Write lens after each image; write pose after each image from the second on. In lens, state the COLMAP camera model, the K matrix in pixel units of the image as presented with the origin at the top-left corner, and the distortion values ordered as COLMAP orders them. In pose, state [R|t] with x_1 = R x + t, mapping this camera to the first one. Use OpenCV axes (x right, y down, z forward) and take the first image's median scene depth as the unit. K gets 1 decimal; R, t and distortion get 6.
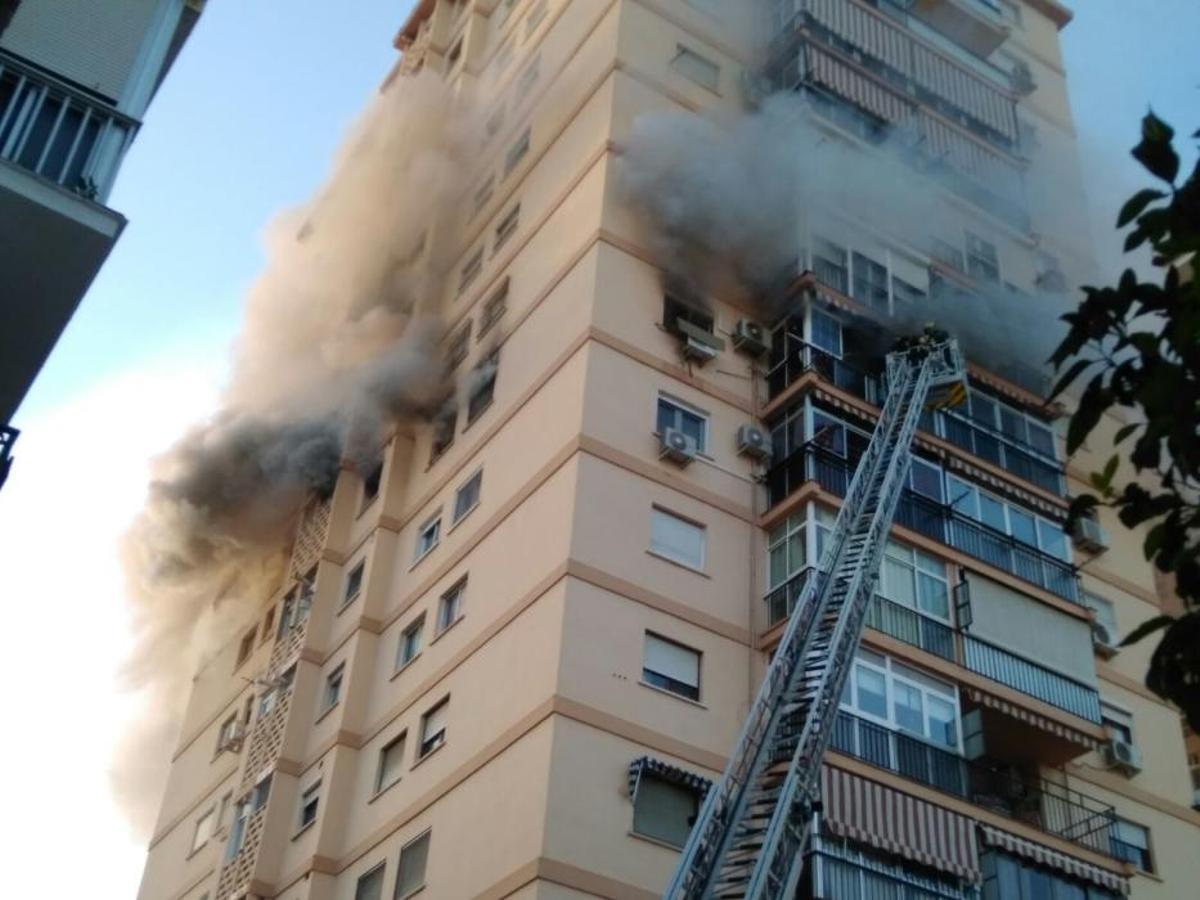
lens RADIAL K [[1547.6, 0, 600.9], [0, 1547.6, 414.9], [0, 0, 1]] dist [0.040330, -0.040758]
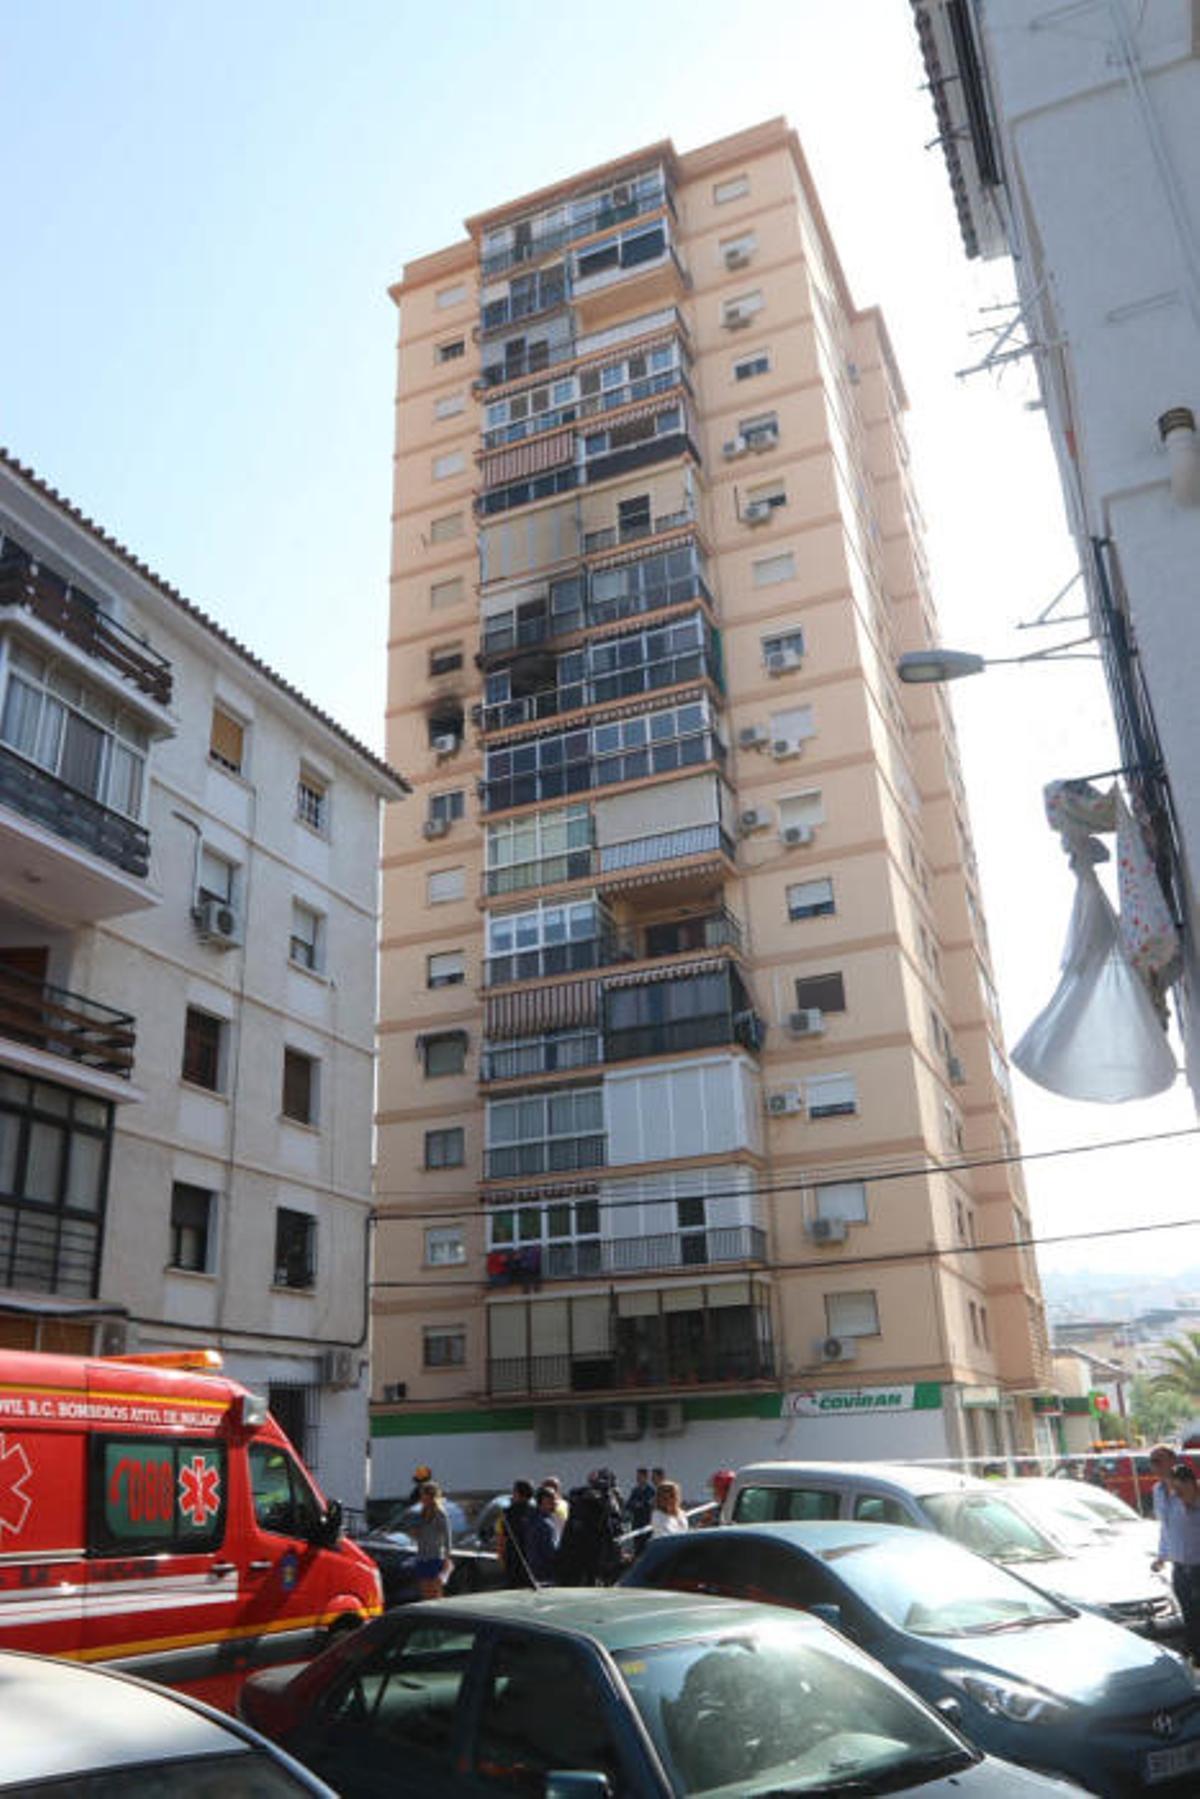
lens RADIAL K [[1348.0, 0, 600.0], [0, 1348.0, 899.5], [0, 0, 1]] dist [-0.067976, 0.039354]
pose [[0.564725, -0.401222, -0.721184, 1.177267], [0.574311, 0.818618, -0.005712, 0.196059], [0.592666, -0.410958, 0.692720, 0.101911]]
